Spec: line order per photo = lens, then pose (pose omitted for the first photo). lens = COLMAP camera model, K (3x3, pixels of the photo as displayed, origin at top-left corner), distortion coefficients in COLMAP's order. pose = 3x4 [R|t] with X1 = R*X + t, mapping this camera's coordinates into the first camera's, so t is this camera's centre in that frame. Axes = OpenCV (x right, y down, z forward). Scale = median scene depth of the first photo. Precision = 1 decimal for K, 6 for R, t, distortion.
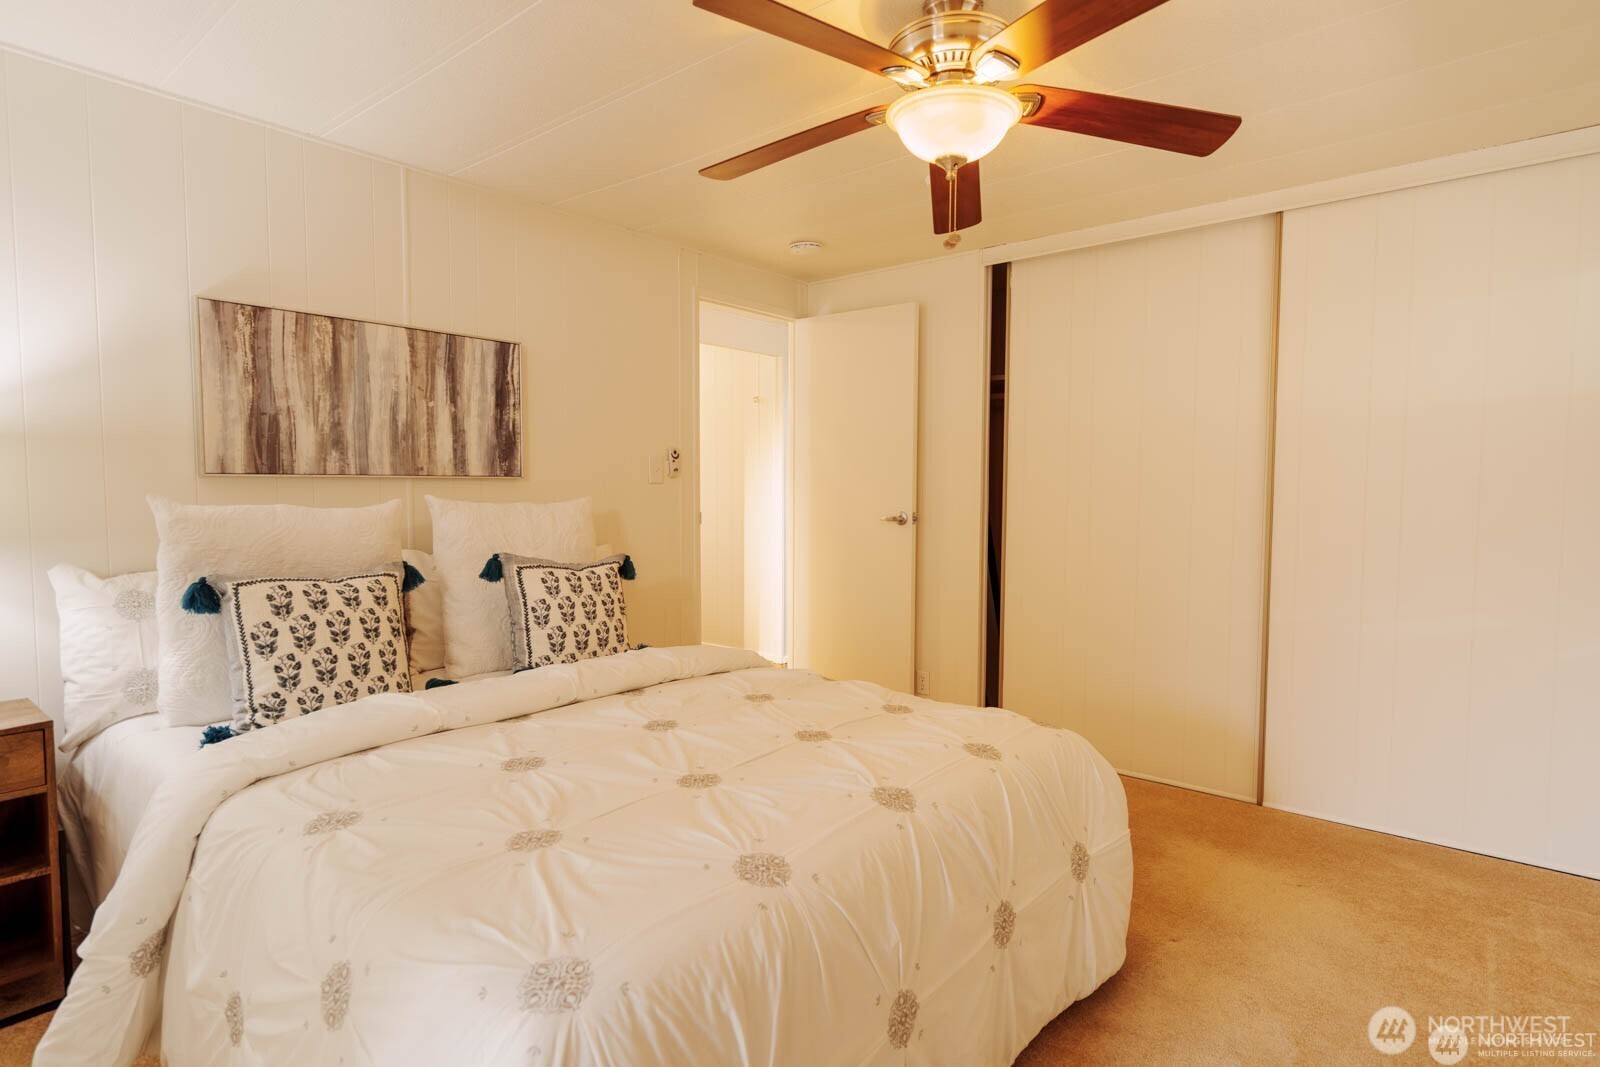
lens RADIAL K [[830.1, 0, 800.0], [0, 830.1, 533.5], [0, 0, 1]] dist [-0.000070, 0.000005]
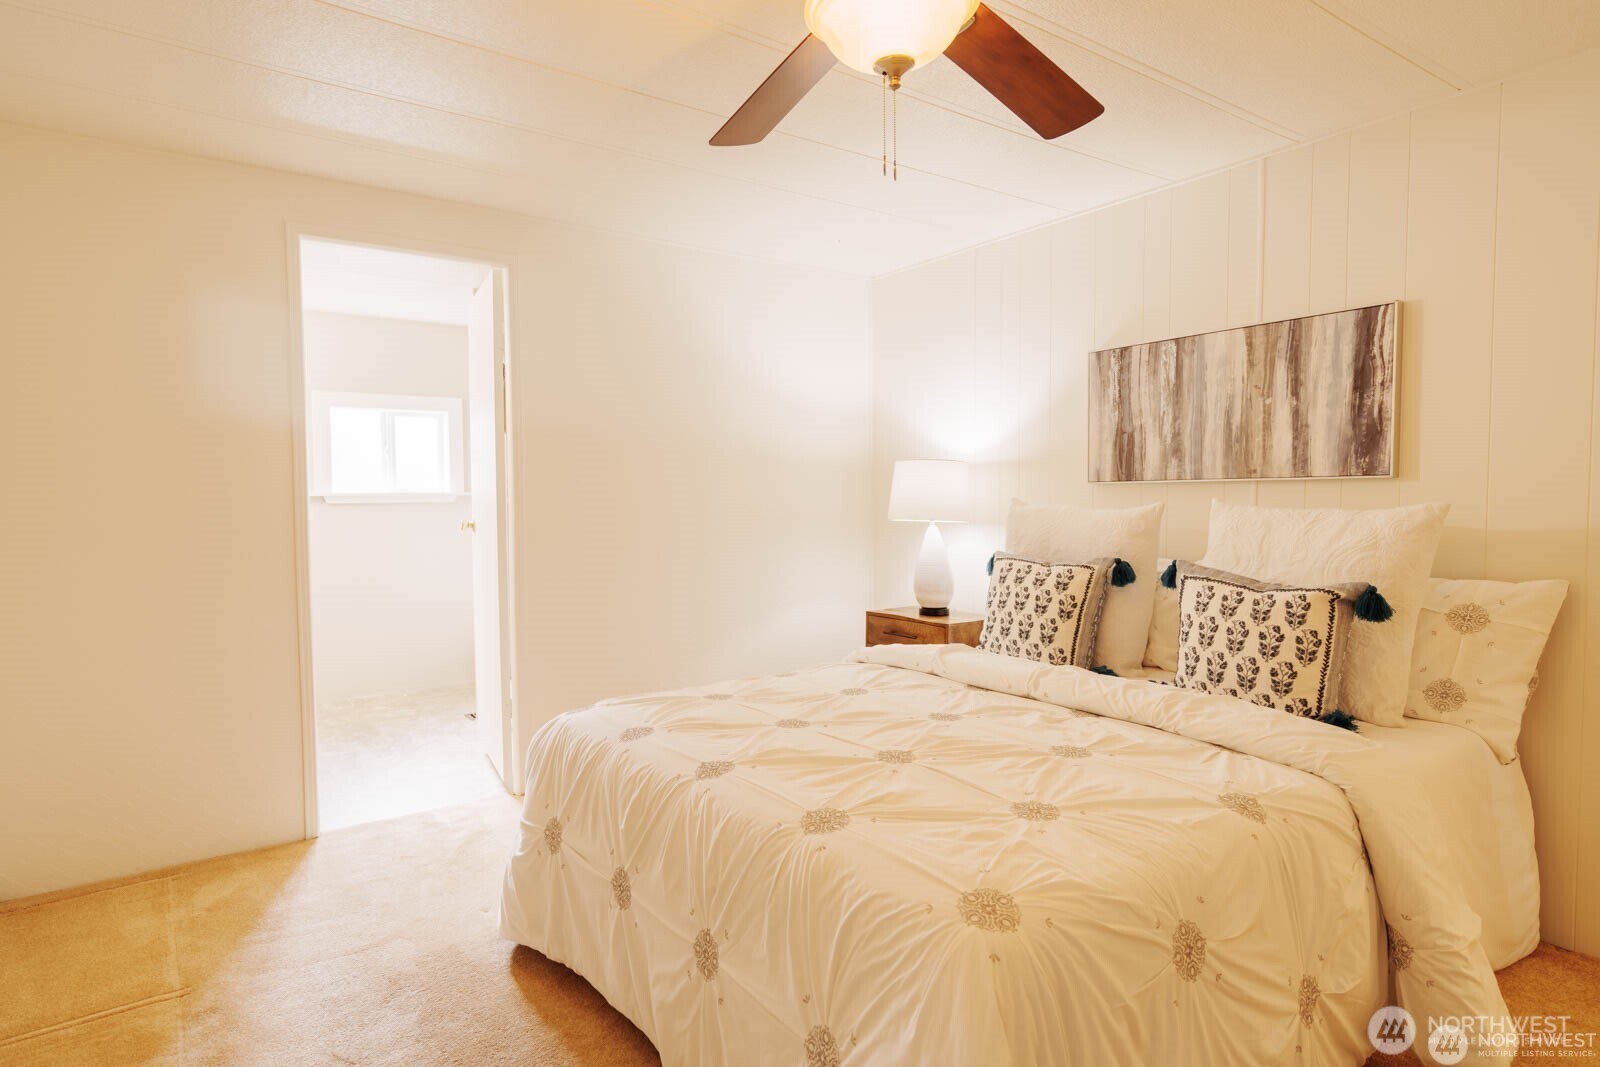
lens RADIAL K [[830.1, 0, 800.0], [0, 830.1, 533.5], [0, 0, 1]] dist [-0.000070, 0.000005]
pose [[-0.221279, 0.039924, -0.974393, 0.602607], [-0.050284, 0.997365, 0.052284, -0.030648], [0.973913, 0.060566, -0.218689, 0.718772]]
